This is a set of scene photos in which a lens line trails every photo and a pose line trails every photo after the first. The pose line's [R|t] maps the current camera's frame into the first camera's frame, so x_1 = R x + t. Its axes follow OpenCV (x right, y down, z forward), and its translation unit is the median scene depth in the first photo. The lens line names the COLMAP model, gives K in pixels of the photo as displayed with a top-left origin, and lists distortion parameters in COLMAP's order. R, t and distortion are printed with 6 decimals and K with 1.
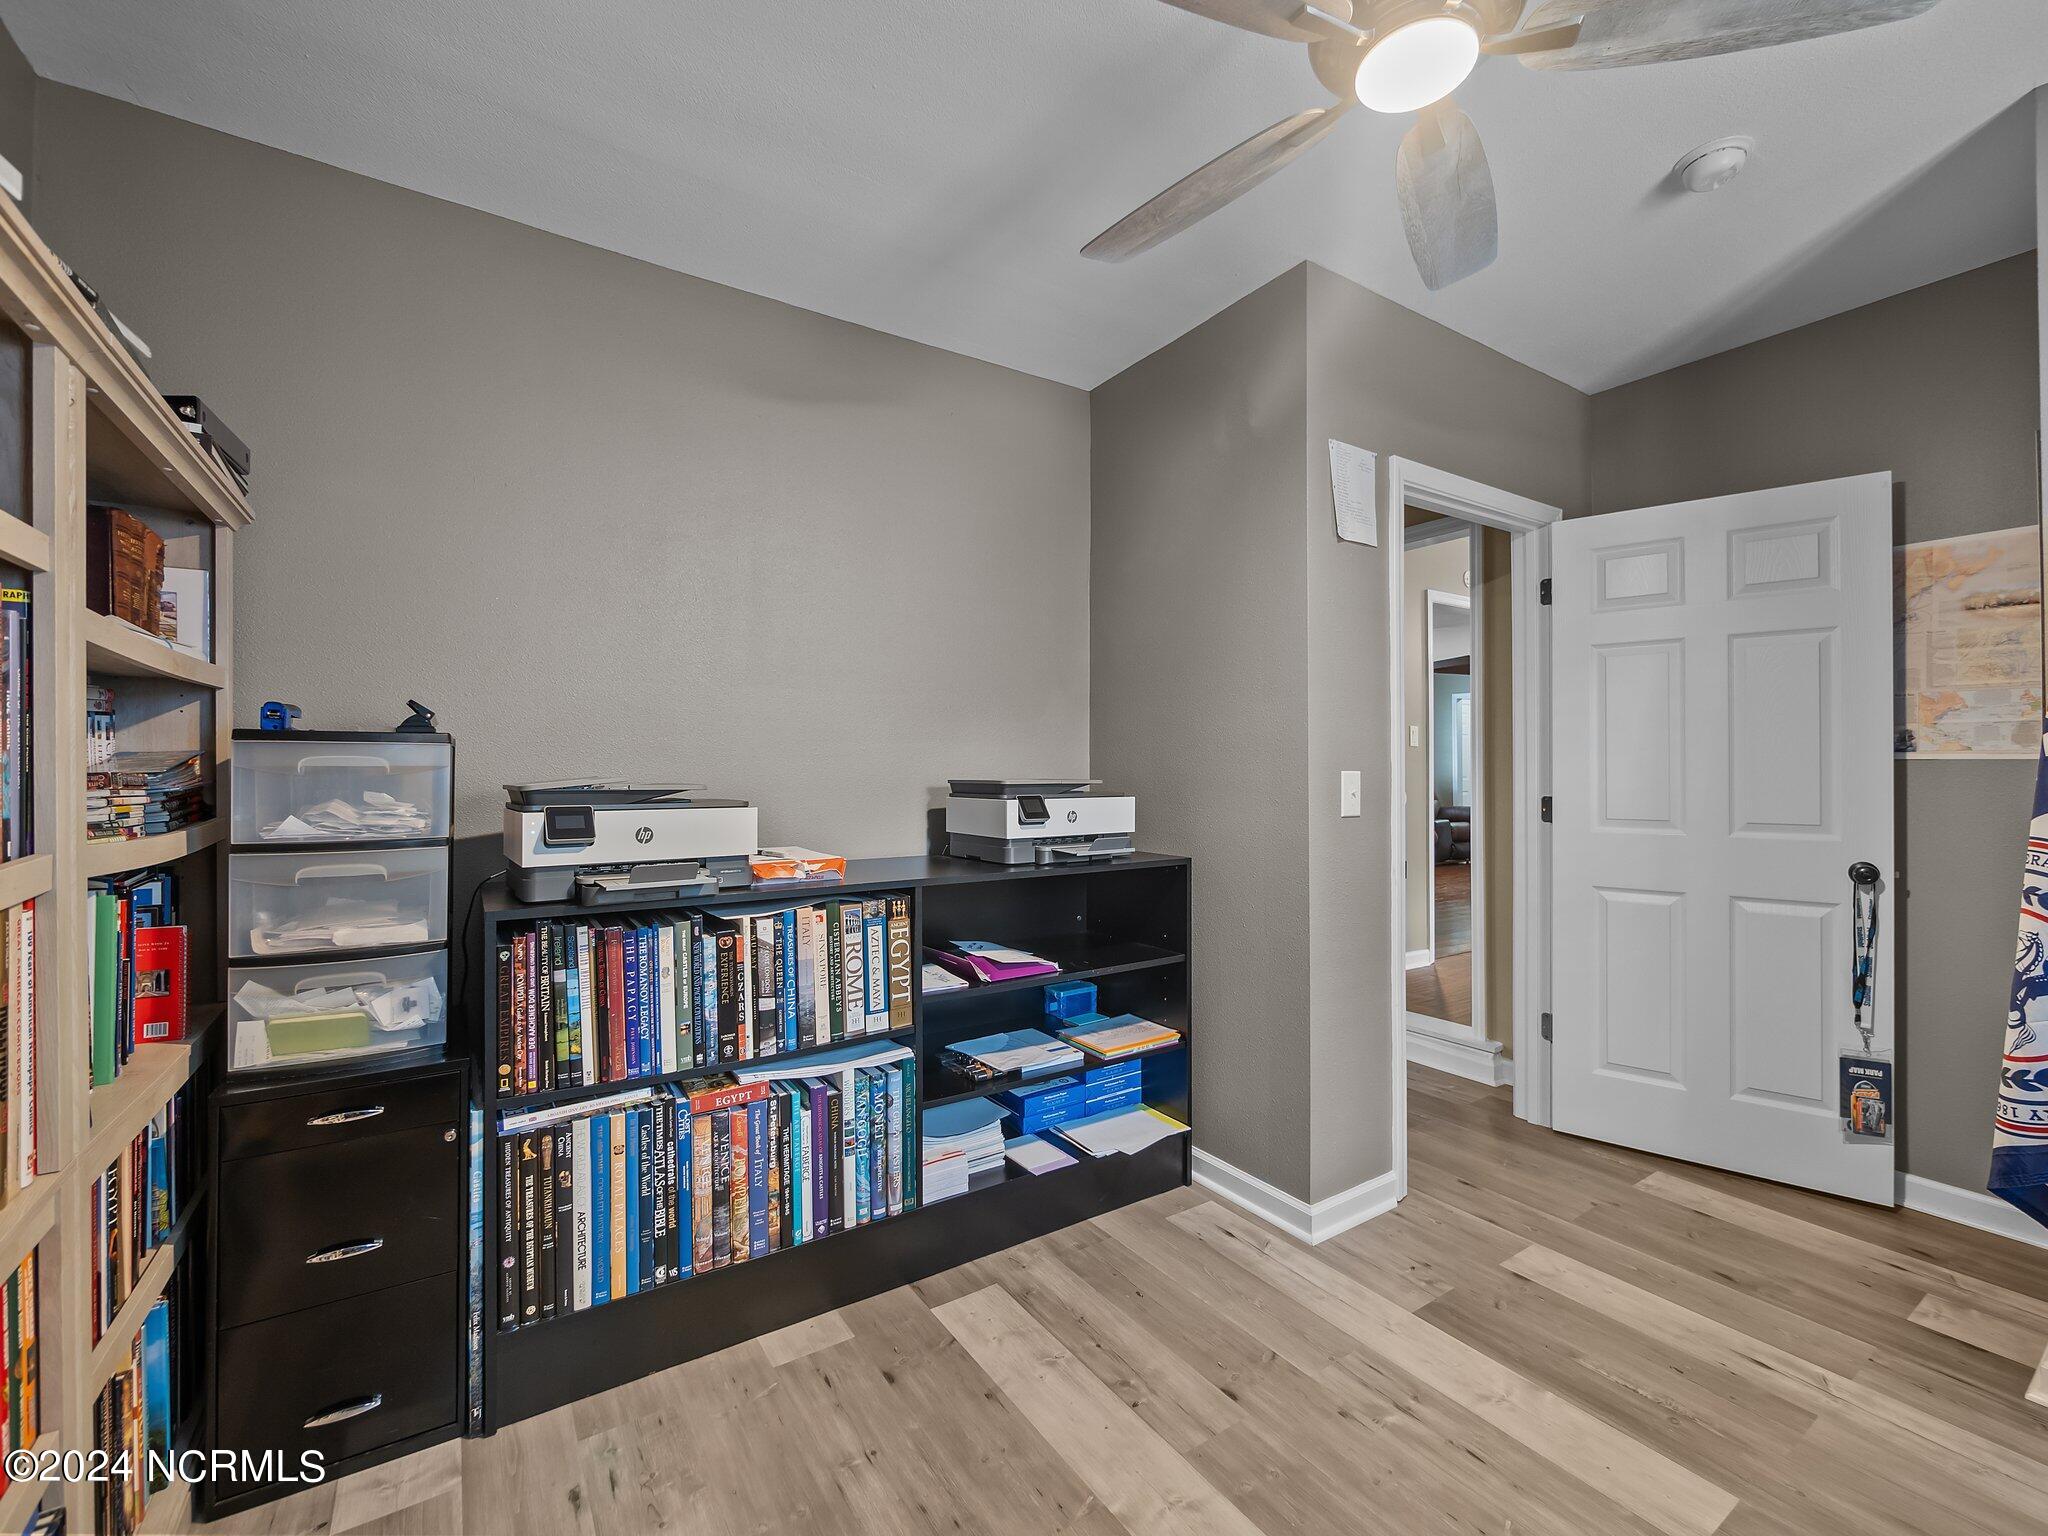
lens RADIAL K [[869.0, 0, 1024.5], [0, 869.0, 787.3], [0, 0, 1]] dist [-0.001152, -0.000100]
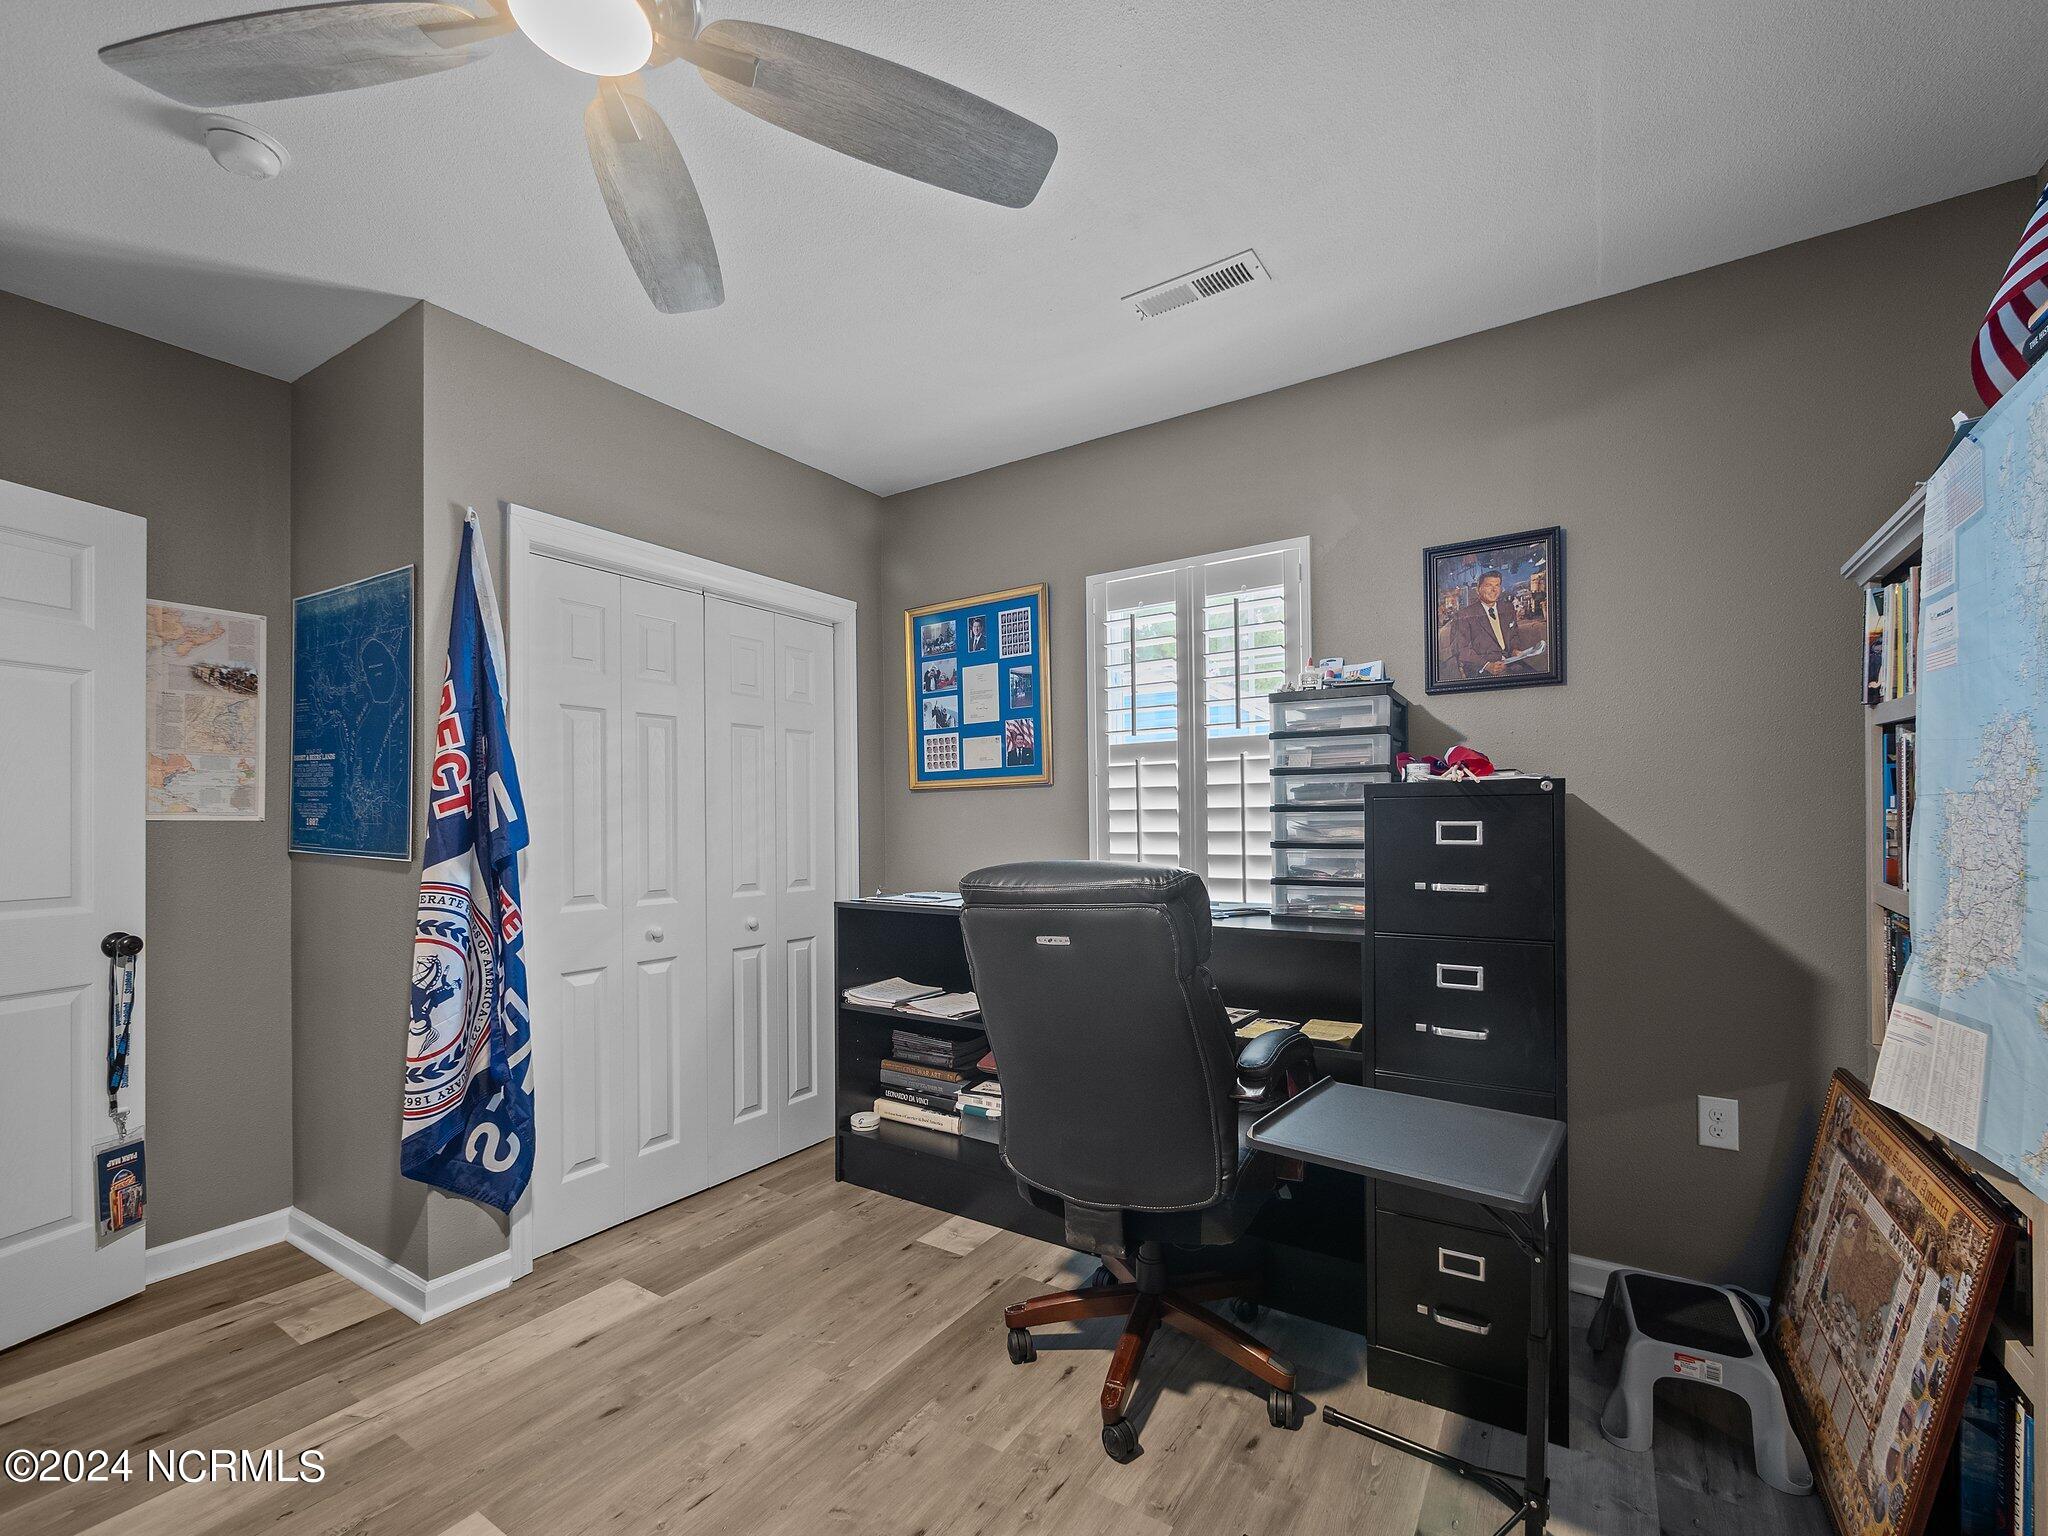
lens RADIAL K [[891.3, 0, 1023.1], [0, 891.3, 835.1], [0, 0, 1]] dist [-0.001286, -0.000297]
pose [[-0.403053, -0.012745, 0.915088, -0.284973], [0.025597, 0.999355, 0.025193, -0.016074], [-0.914819, 0.033578, -0.402467, 0.512092]]
